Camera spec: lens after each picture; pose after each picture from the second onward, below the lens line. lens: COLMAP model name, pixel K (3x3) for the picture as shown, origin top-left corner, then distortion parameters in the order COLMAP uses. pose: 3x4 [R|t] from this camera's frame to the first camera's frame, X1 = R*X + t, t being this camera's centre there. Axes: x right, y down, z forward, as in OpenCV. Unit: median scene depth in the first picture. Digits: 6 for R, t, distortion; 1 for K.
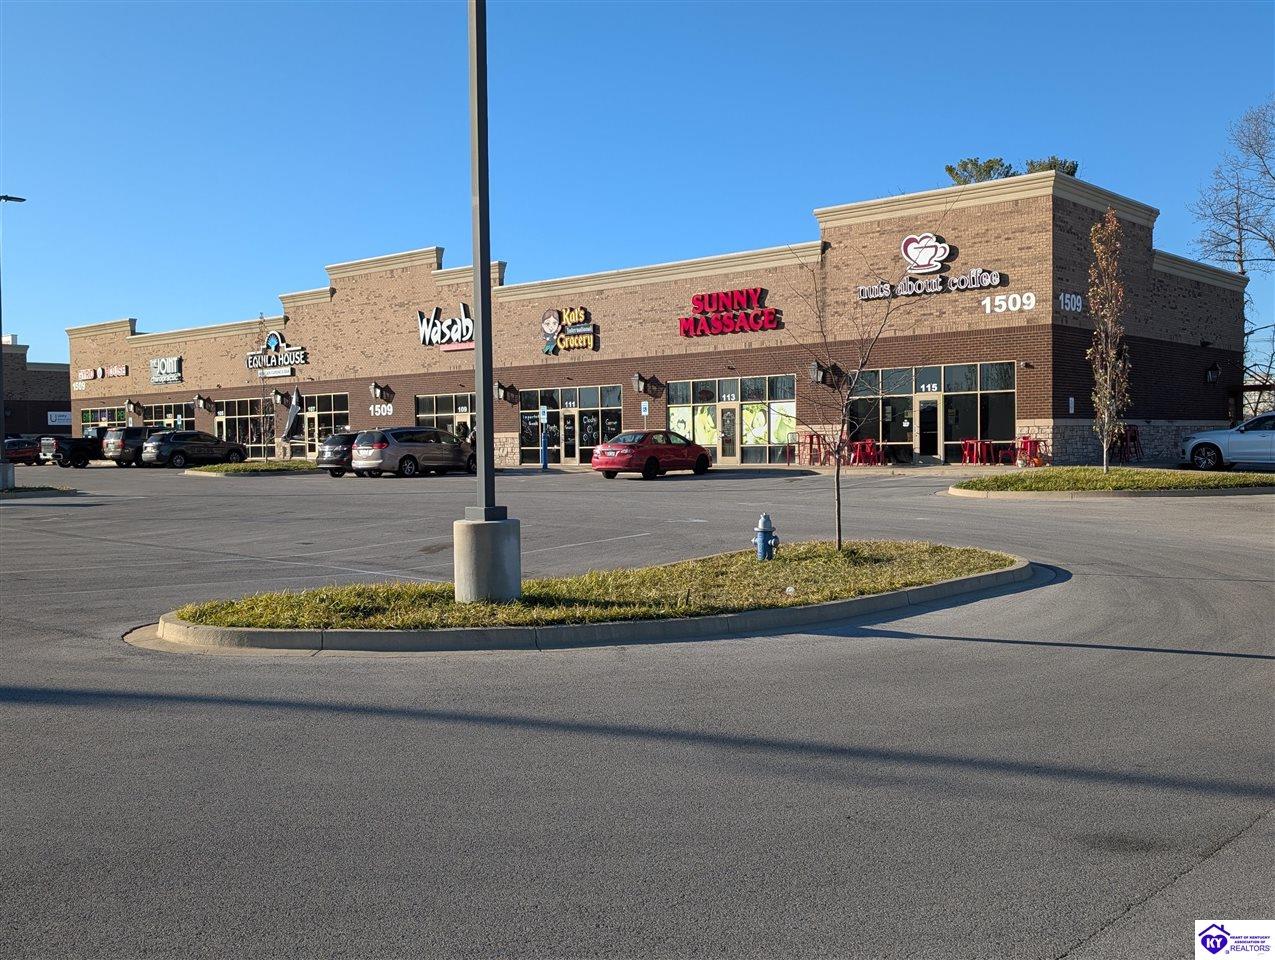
lens RADIAL K [[1218.9, 0, 635.1], [0, 1218.9, 472.8], [0, 0, 1]] dist [0.079461, 0.000000]
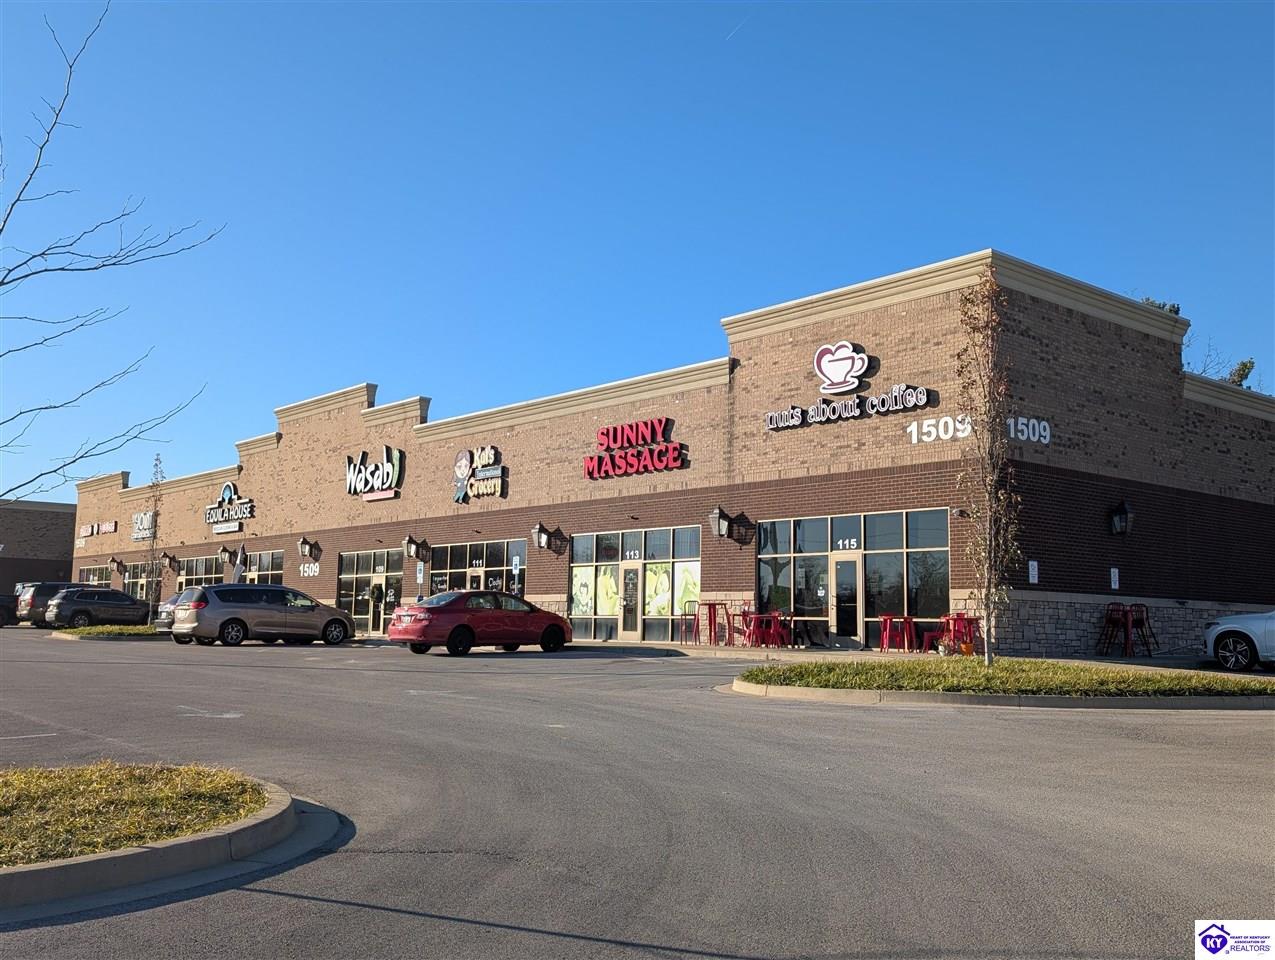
lens RADIAL K [[1218.9, 0, 633.8], [0, 1218.9, 474.2], [0, 0, 1]] dist [0.079461, 0.000000]
pose [[0.988605, 0.012232, -0.150033, 0.221747], [-0.034193, 0.988887, -0.144685, 0.000423], [0.146596, 0.148166, 0.978037, 0.249190]]
